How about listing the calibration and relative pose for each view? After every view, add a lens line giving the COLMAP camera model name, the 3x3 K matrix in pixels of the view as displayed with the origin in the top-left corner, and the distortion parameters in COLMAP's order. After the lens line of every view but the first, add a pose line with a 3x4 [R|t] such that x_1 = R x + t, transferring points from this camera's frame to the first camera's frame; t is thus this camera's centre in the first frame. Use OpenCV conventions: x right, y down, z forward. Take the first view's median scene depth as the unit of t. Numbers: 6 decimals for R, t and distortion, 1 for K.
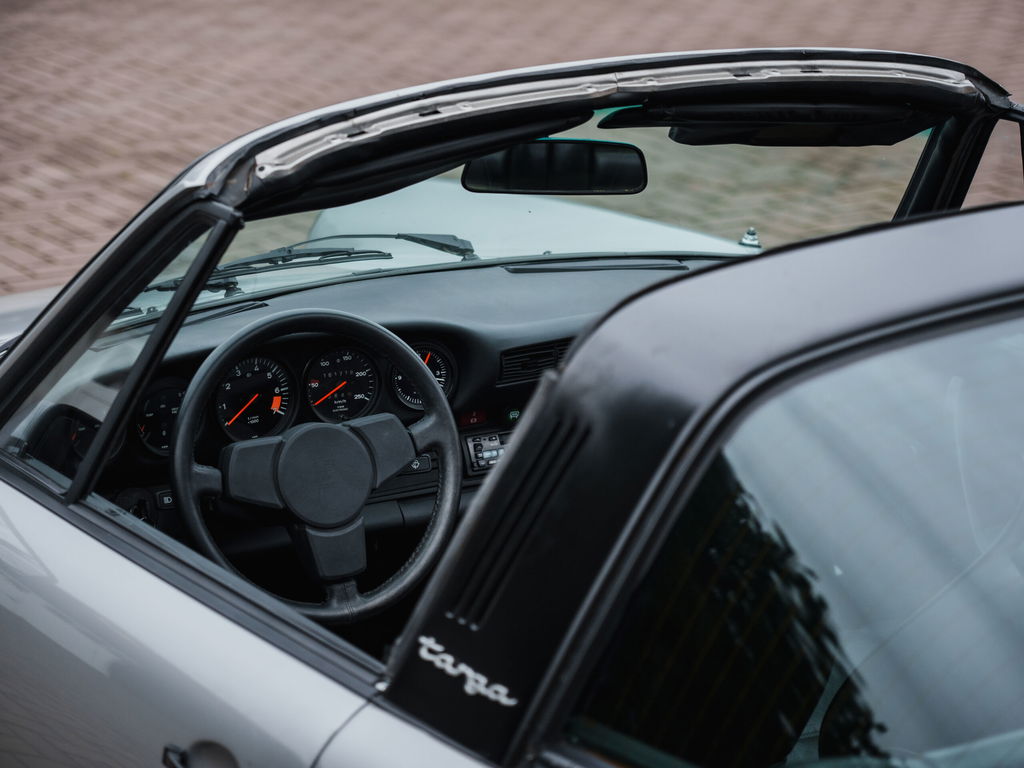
lens RADIAL K [[3095.1, 0, 512.7], [0, 3095.1, 385.9], [0, 0, 1]] dist [-0.508823, 0.000000]
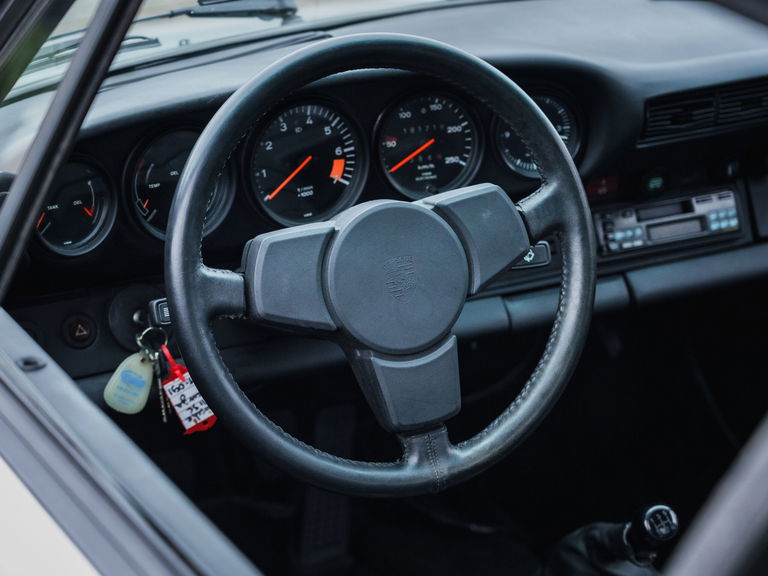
lens RADIAL K [[1906.5, 0, 380.6], [0, 1906.5, 284.6], [0, 0, 1]] dist [0.083563, 0.000000]
pose [[0.995681, 0.012941, -0.091935, -0.024681], [-0.005545, 0.996759, 0.080249, -0.003320], [0.092676, -0.079393, 0.992526, 0.550426]]
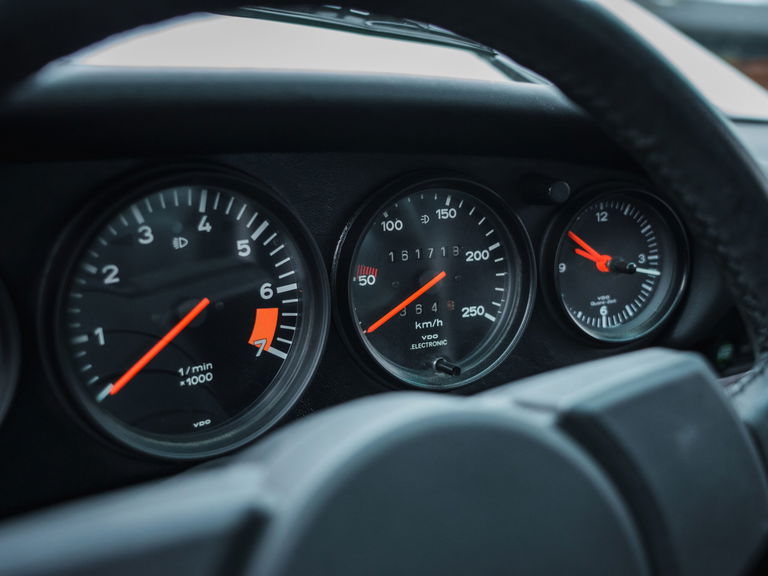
lens RADIAL K [[897.8, 0, 388.9], [0, 897.8, 294.3], [0, 0, 1]] dist [0.097747, 0.000000]
pose [[0.999007, -0.002787, 0.044459, -0.066620], [0.004914, 0.998845, -0.047805, 0.006863], [-0.044275, 0.047976, 0.997867, 0.892647]]
